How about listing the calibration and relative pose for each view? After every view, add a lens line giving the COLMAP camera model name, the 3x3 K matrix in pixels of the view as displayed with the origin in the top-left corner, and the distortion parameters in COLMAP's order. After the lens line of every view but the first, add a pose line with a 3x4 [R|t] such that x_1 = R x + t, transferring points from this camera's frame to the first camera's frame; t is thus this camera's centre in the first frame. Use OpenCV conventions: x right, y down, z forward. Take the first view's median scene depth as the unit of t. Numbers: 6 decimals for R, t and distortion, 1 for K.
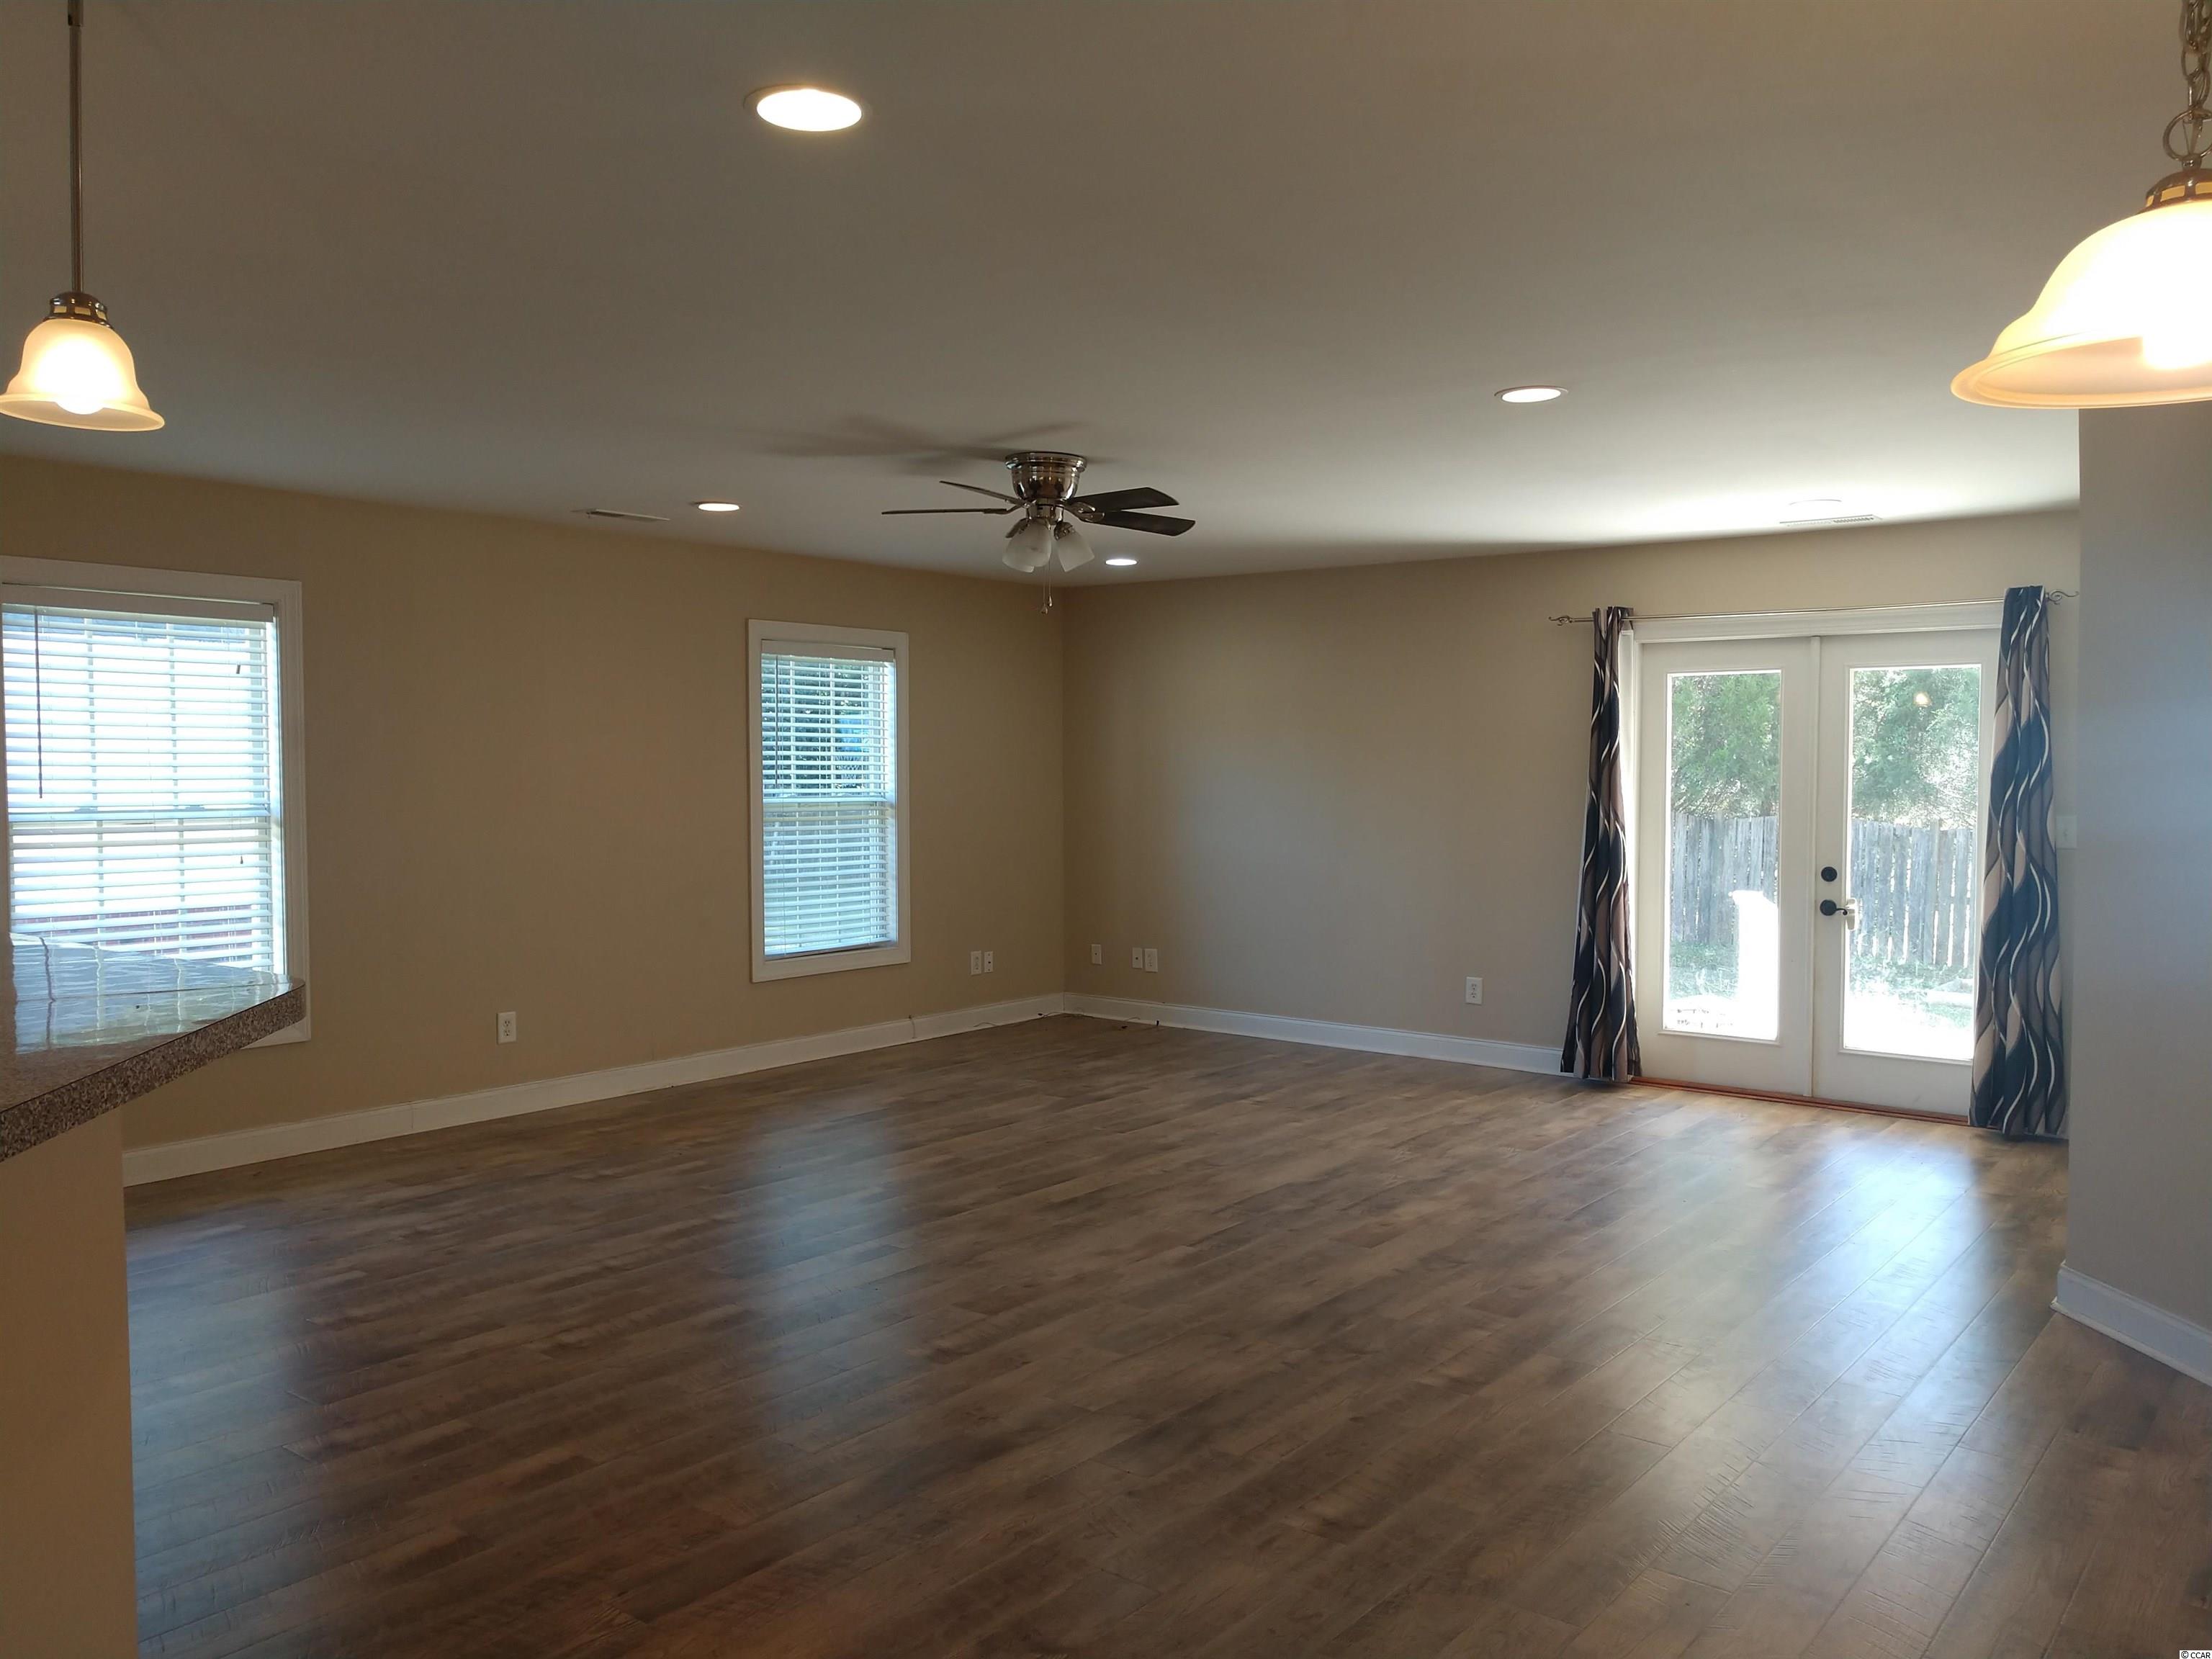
lens RADIAL K [[1672.1, 0, 1106.0], [0, 1672.1, 829.5], [0, 0, 1]] dist [0.017051, -0.004799]
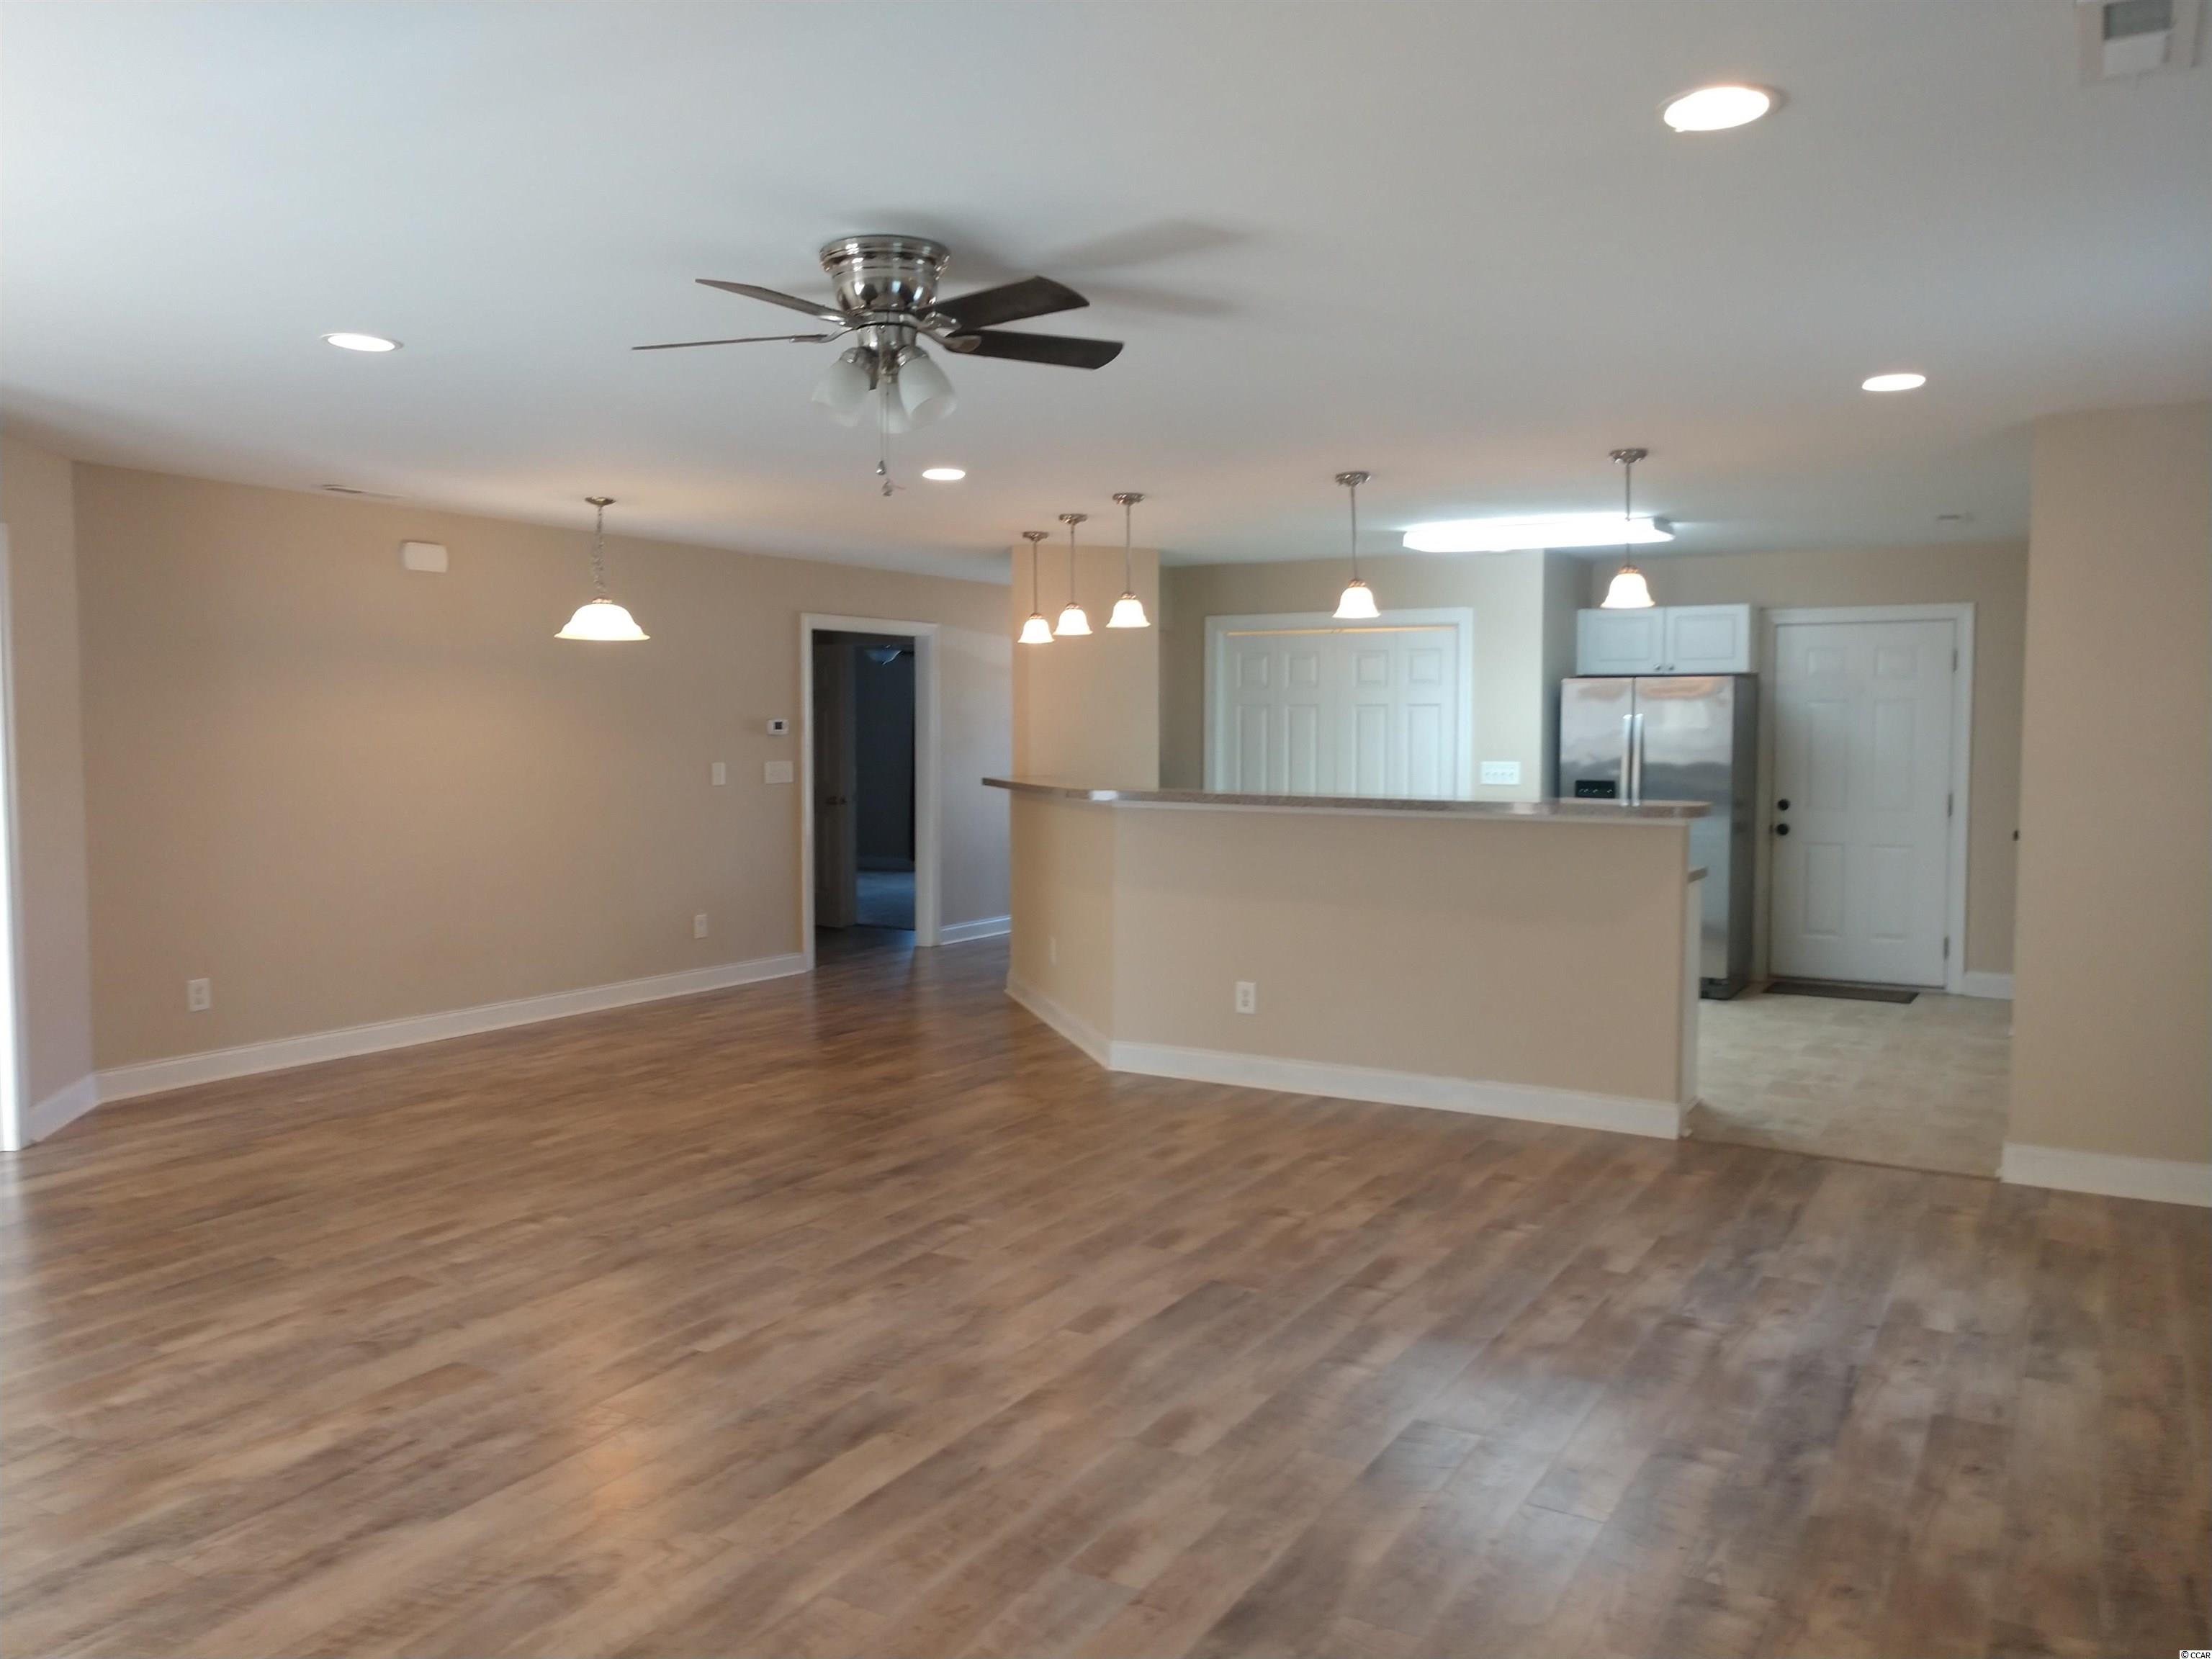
lens RADIAL K [[1672.1, 0, 1106.0], [0, 1672.1, 829.5], [0, 0, 1]] dist [0.017051, -0.004799]
pose [[-0.990584, 0.004666, -0.136829, -0.030007], [-0.009438, 0.994714, 0.102248, -0.067599], [0.136583, 0.102576, -0.985304, 1.670140]]
